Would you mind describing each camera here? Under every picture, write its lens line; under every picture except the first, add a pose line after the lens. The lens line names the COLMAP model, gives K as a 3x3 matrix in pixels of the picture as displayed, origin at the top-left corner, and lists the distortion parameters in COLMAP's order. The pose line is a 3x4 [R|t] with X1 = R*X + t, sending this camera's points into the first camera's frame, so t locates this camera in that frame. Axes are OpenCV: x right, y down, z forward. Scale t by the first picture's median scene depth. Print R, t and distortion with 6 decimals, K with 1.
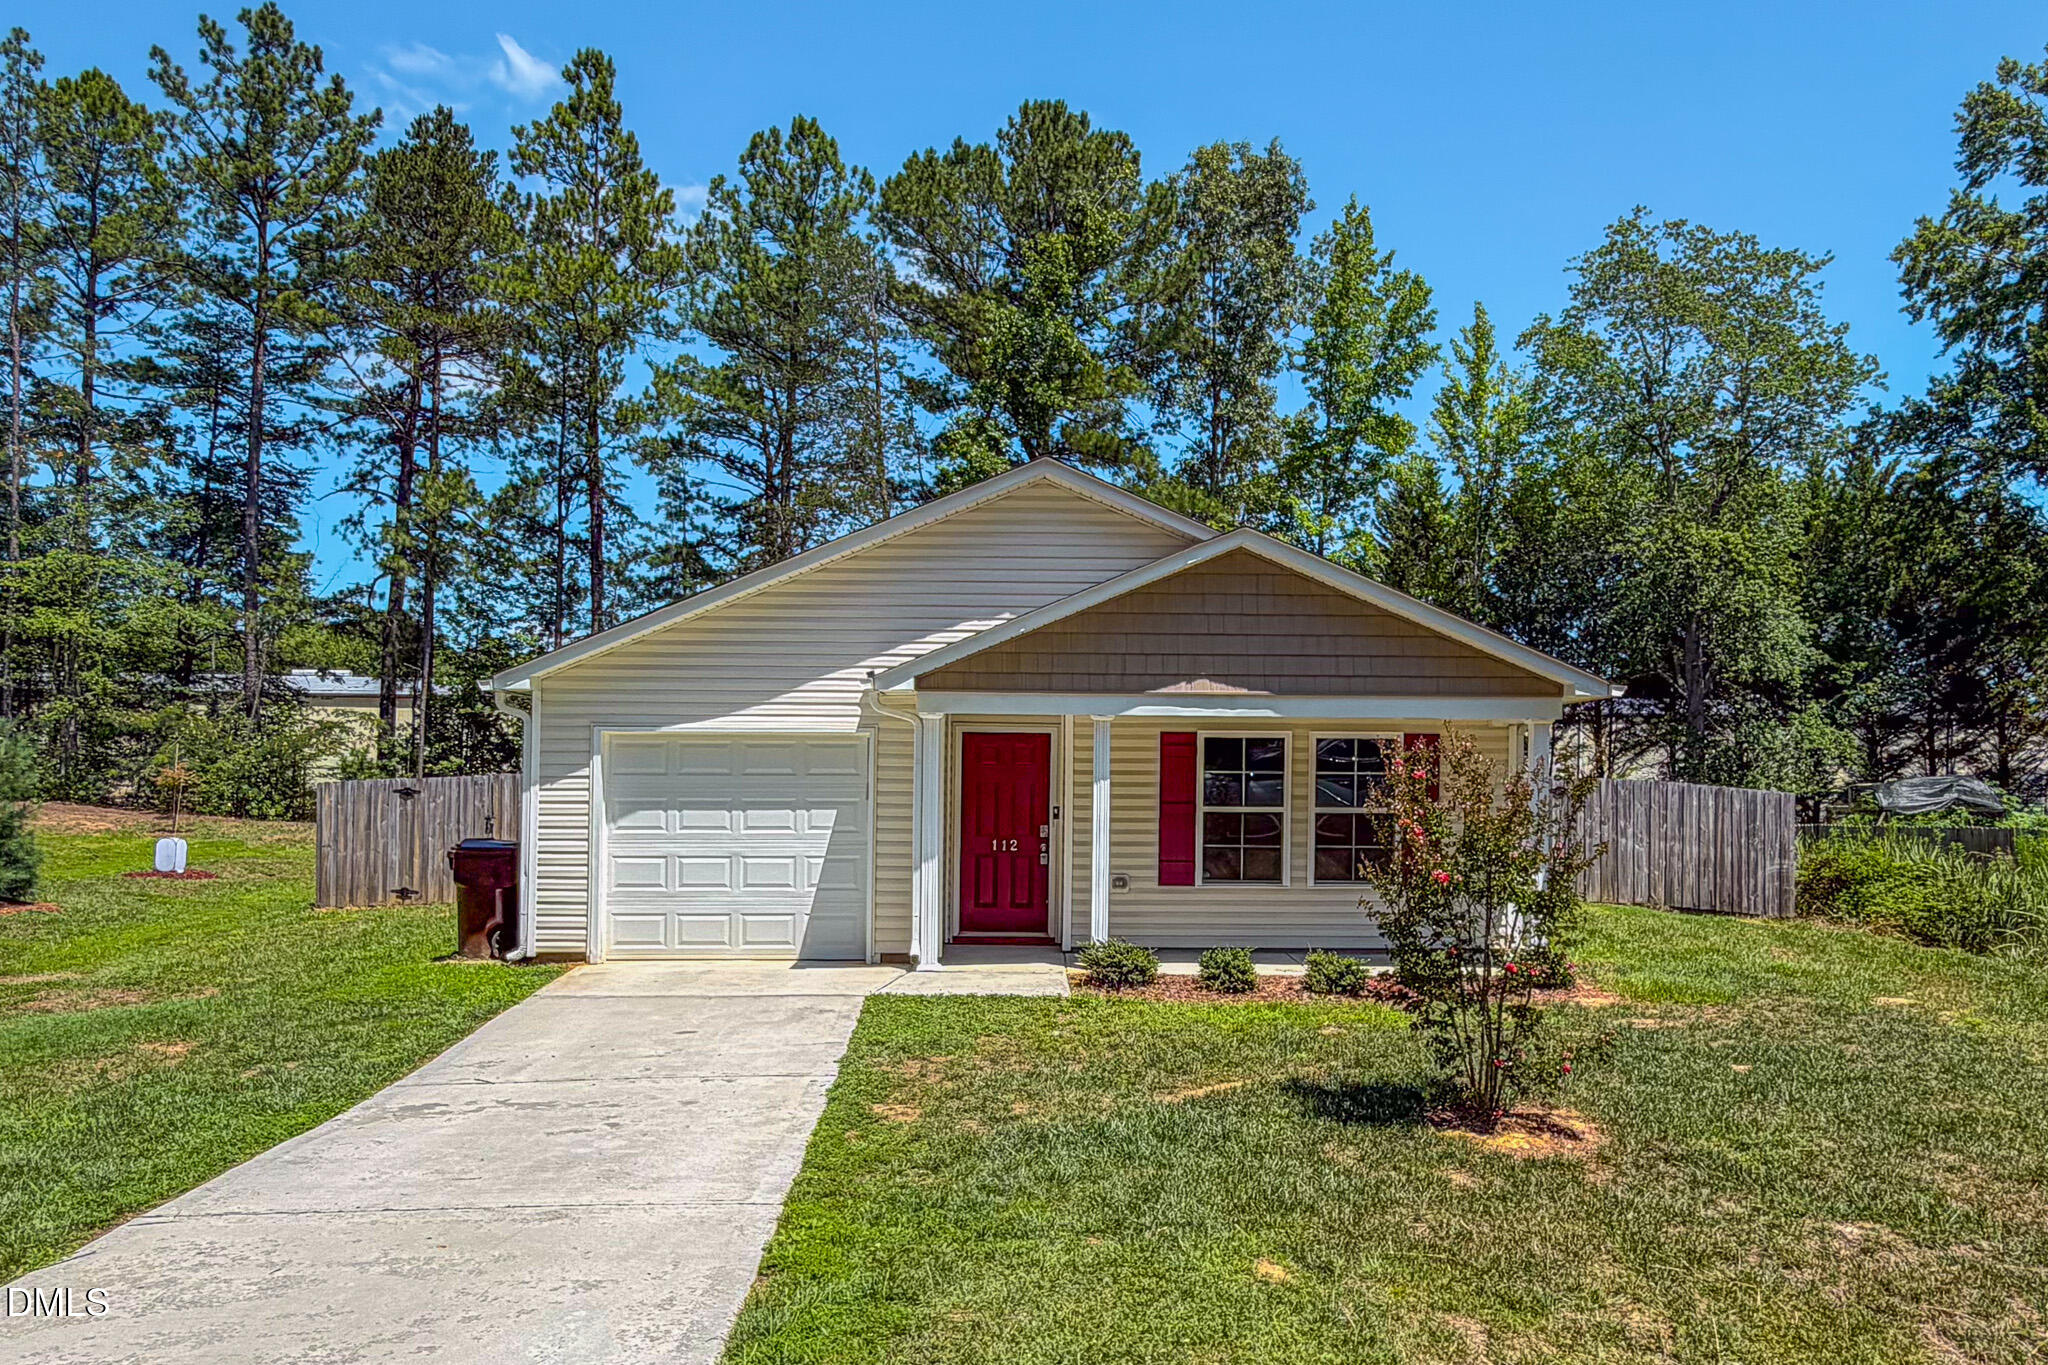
lens RADIAL K [[1480.4, 0, 1018.0], [0, 1480.4, 687.2], [0, 0, 1]] dist [0.001168, 0.001170]
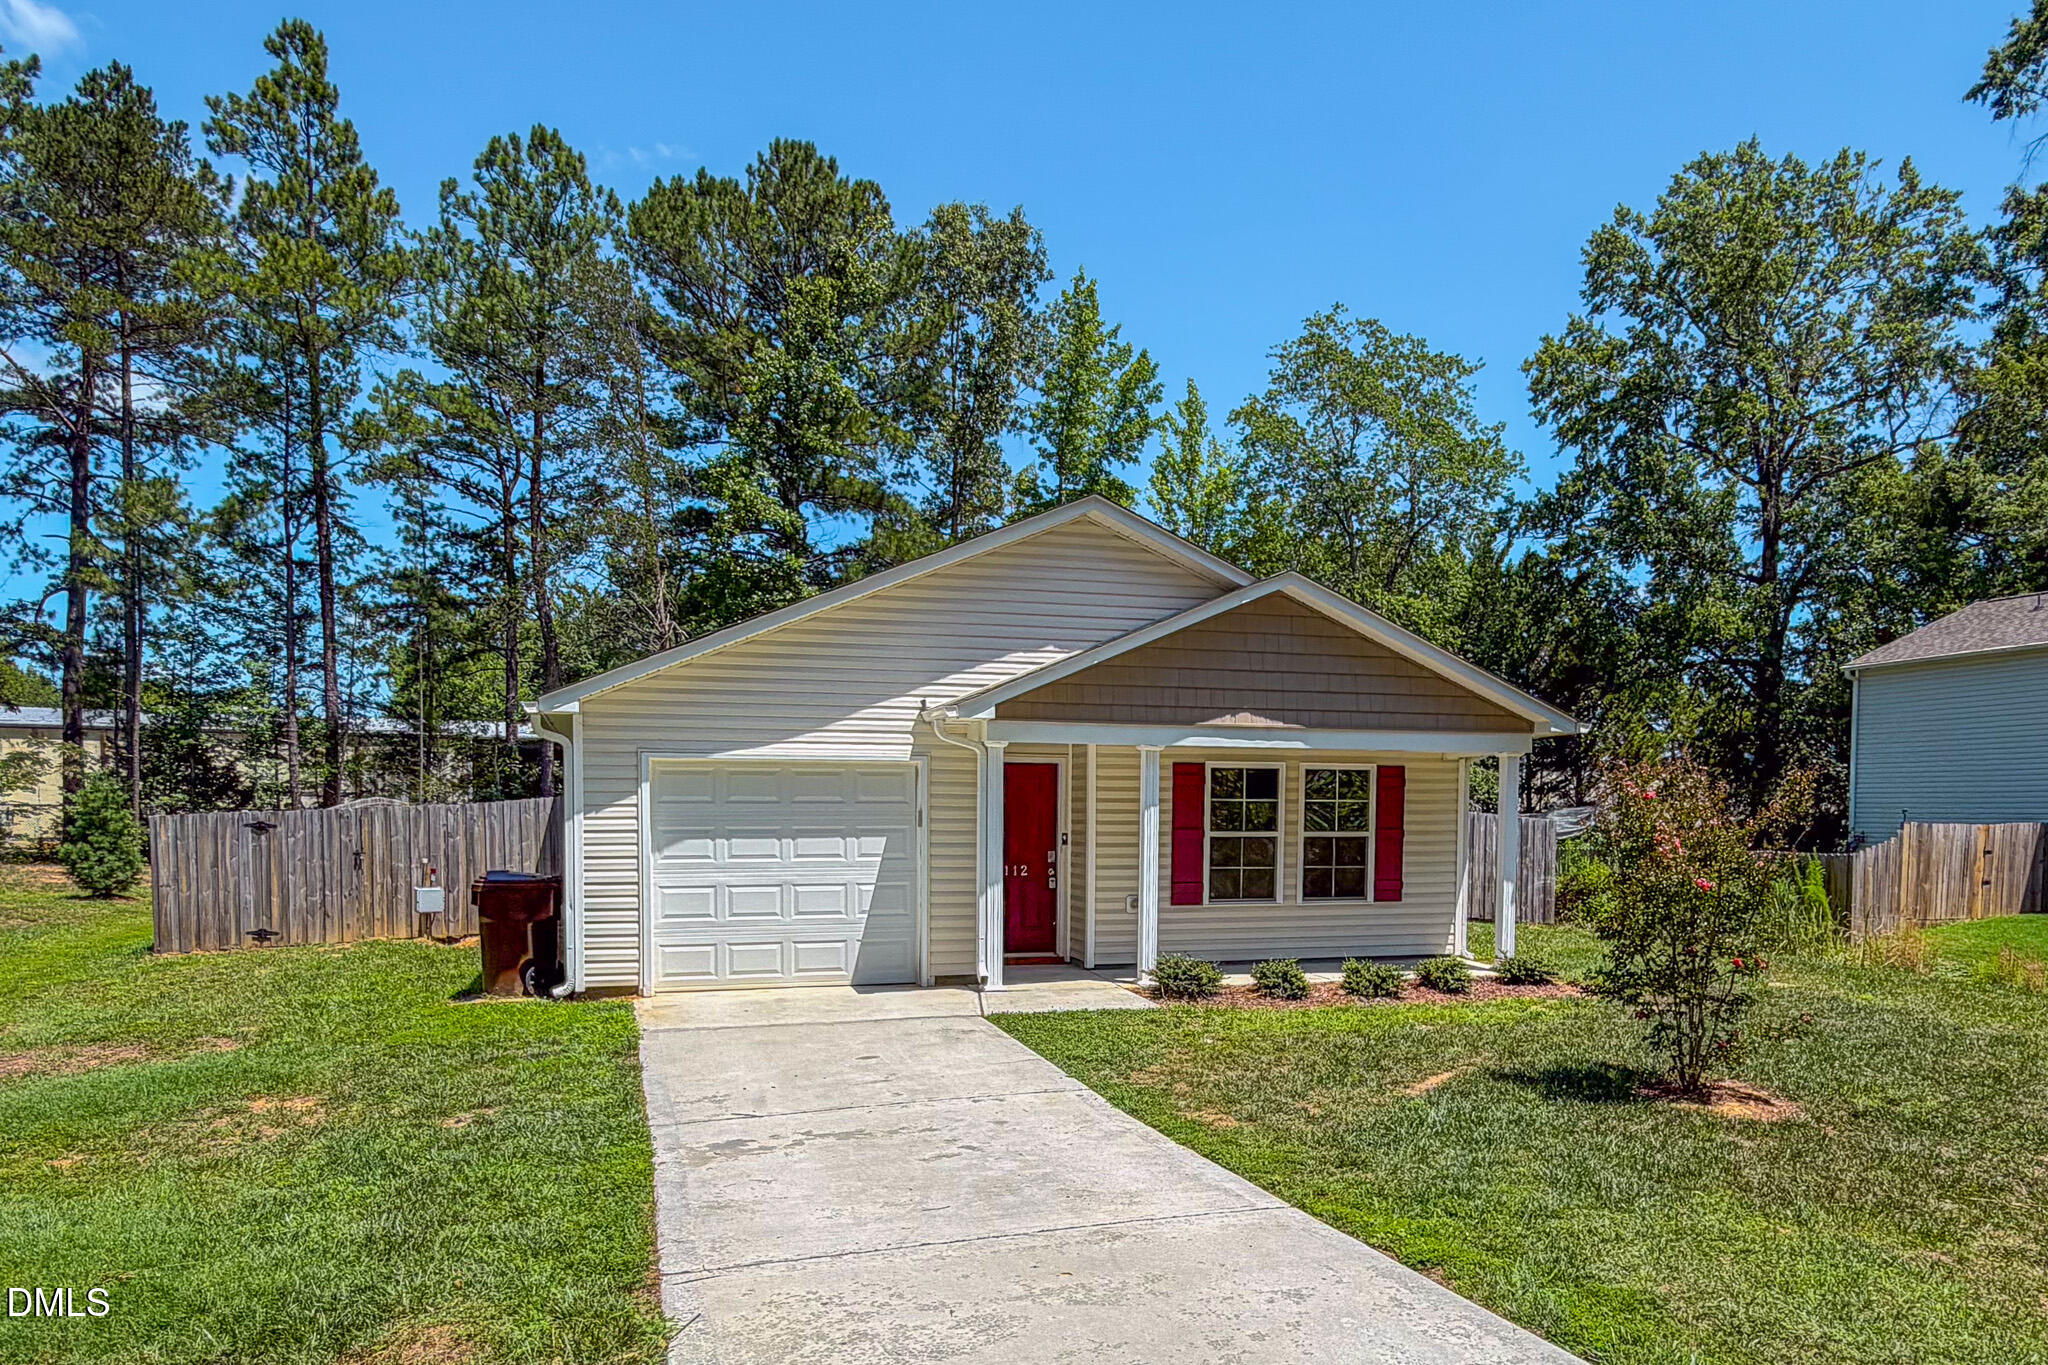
lens RADIAL K [[1382.1, 0, 1031.4], [0, 1382.1, 835.0], [0, 0, 1]] dist [0.001652, -0.000841]
pose [[0.964719, -0.007695, 0.263168, -0.084924], [-0.012277, 0.997170, 0.074165, 0.003080], [-0.262994, -0.074779, 0.961895, 0.020224]]
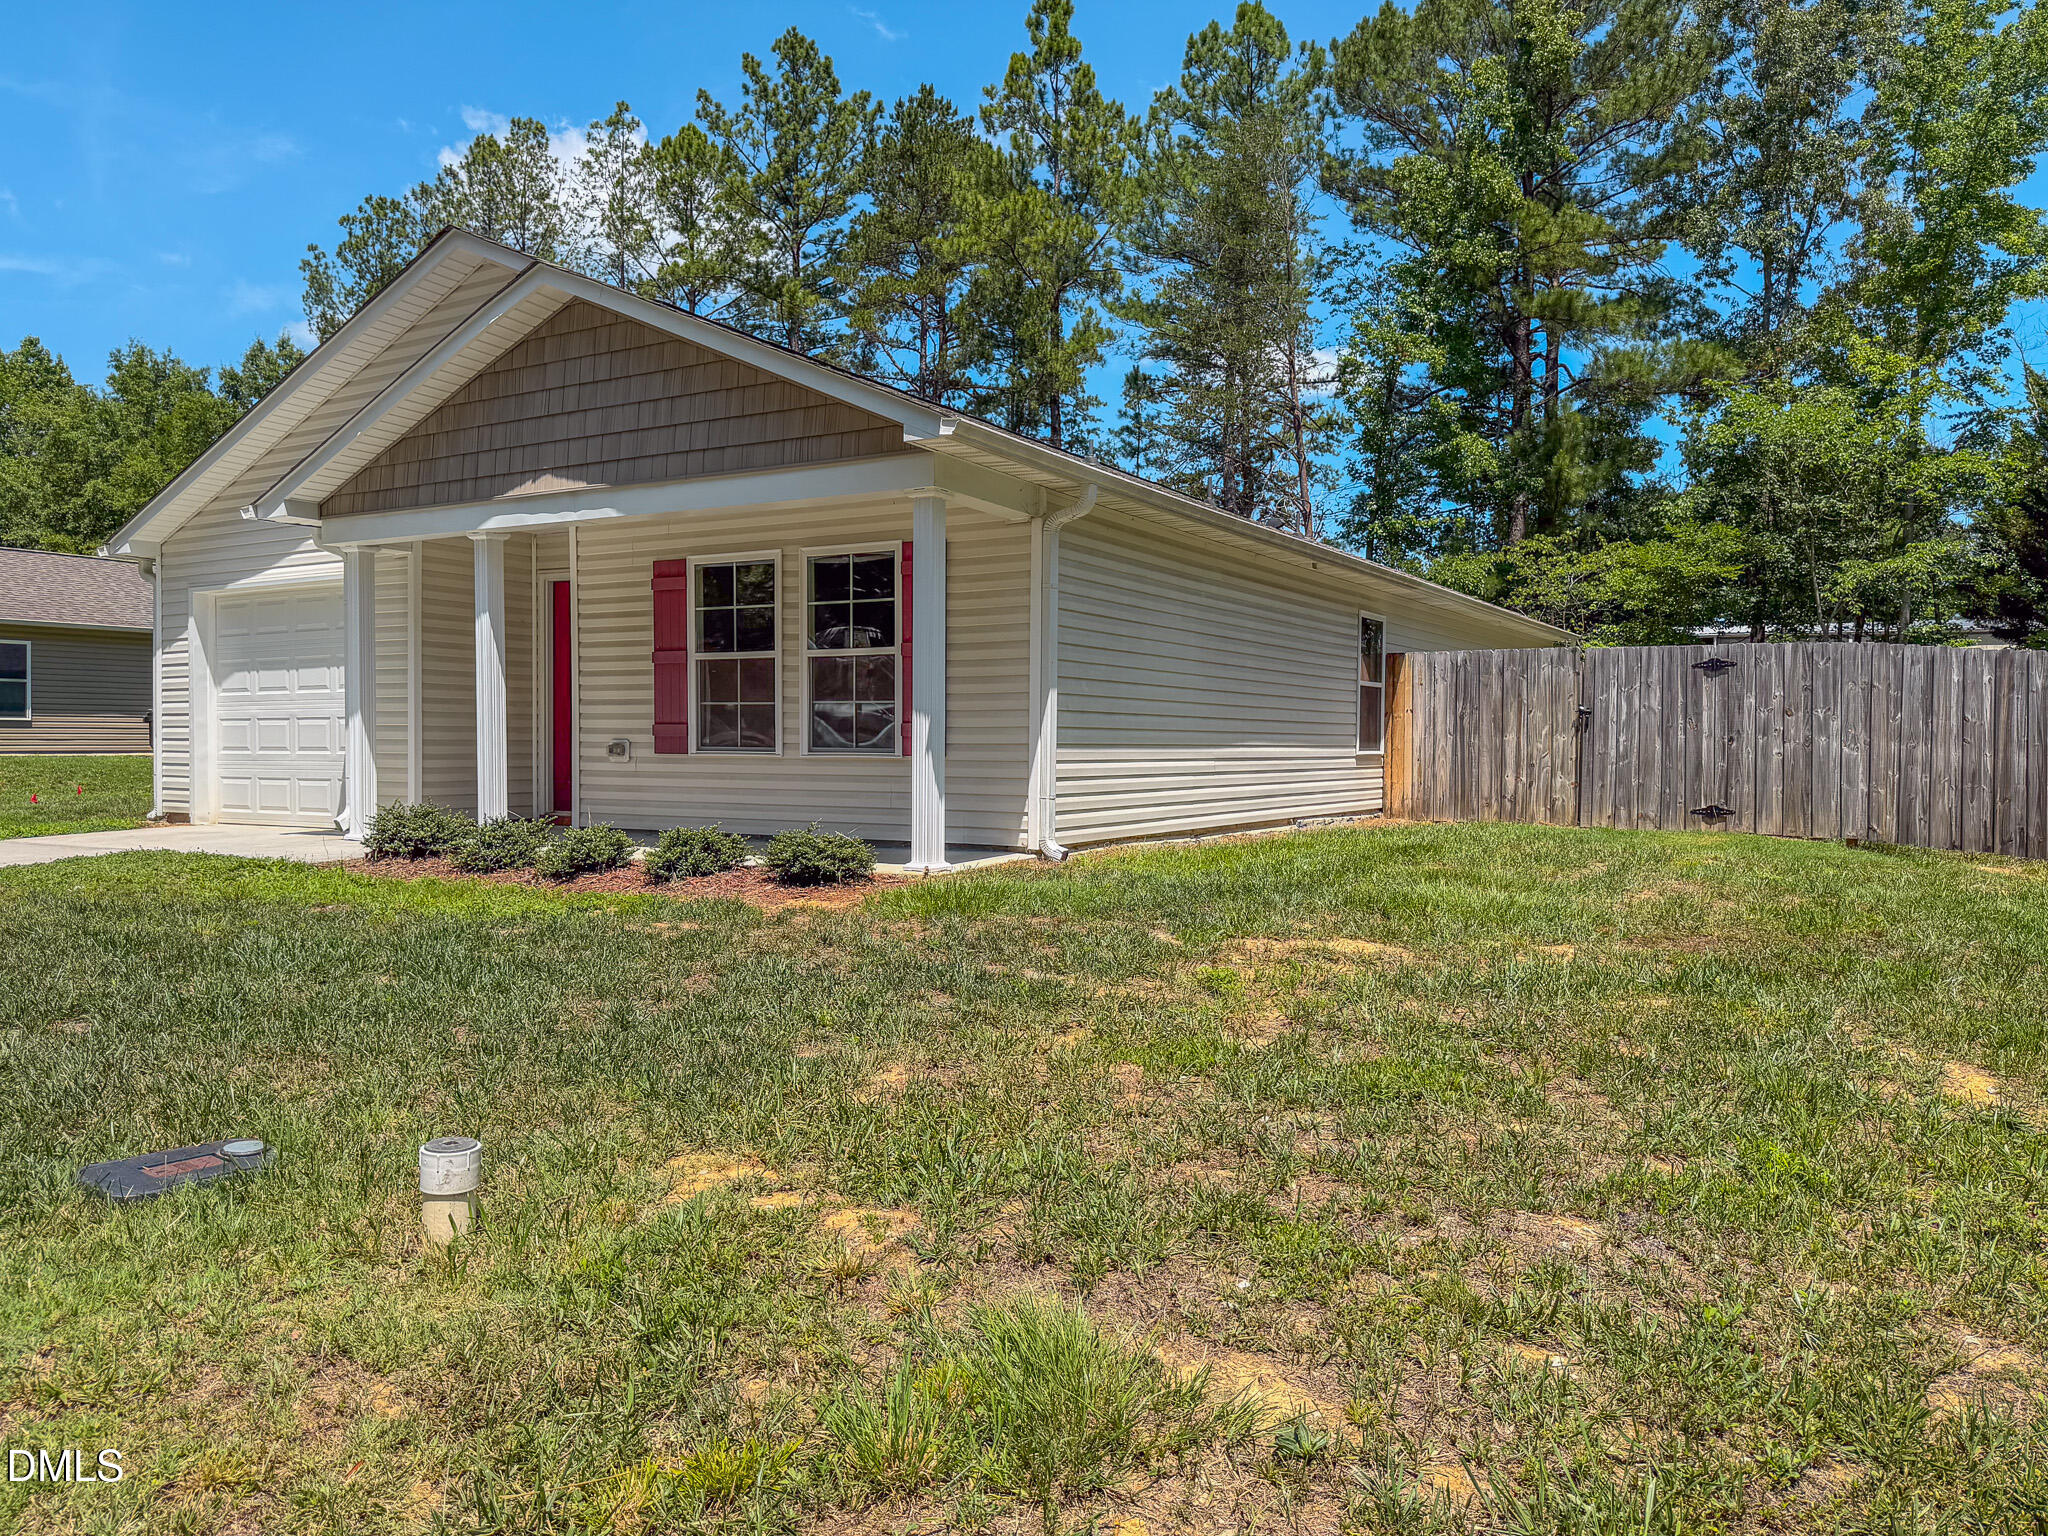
lens RADIAL K [[1440.5, 0, 1025.8], [0, 1440.5, 739.2], [0, 0, 1]] dist [-0.000063, 0.000043]
pose [[0.849093, -0.003804, -0.528229, 0.215013], [0.031946, 0.998514, 0.044160, 0.031420], [0.527276, -0.054371, 0.847953, 0.142630]]
